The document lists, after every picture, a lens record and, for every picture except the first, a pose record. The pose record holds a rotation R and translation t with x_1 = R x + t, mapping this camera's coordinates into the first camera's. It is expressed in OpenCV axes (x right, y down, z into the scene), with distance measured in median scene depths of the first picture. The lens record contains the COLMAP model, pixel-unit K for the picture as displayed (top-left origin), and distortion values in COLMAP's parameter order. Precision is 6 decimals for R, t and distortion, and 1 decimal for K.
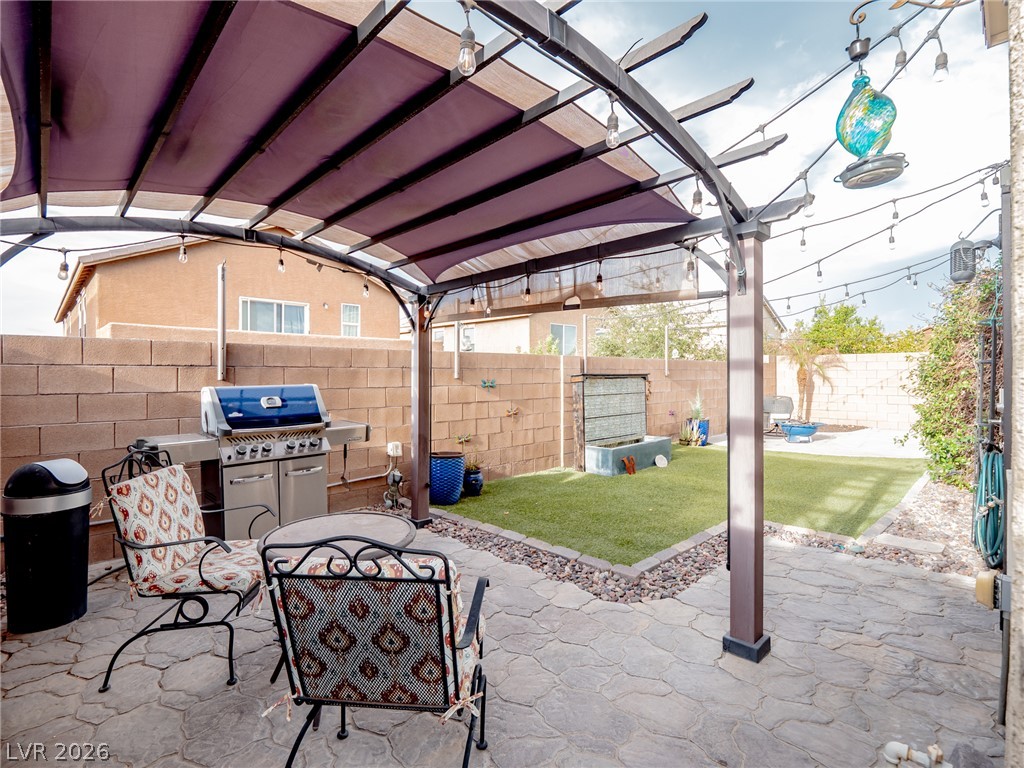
lens RADIAL K [[495.0, 0, 514.0], [0, 495.0, 376.5], [0, 0, 1]] dist [-0.015436, -0.000635]
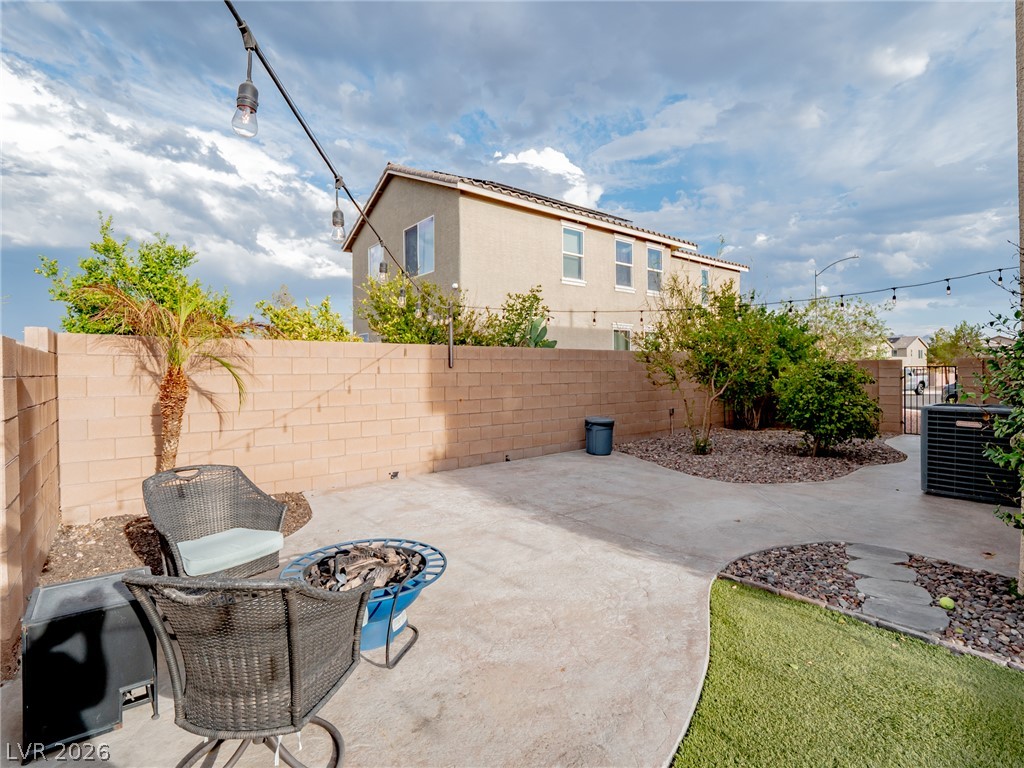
lens RADIAL K [[495.0, 0, 514.8], [0, 495.0, 377.4], [0, 0, 1]] dist [-0.015436, -0.000635]
pose [[0.090880, -0.006064, 0.995843, 0.382328], [0.012107, 0.999914, 0.004984, -0.015014], [-0.995788, 0.011604, 0.090945, 1.099331]]
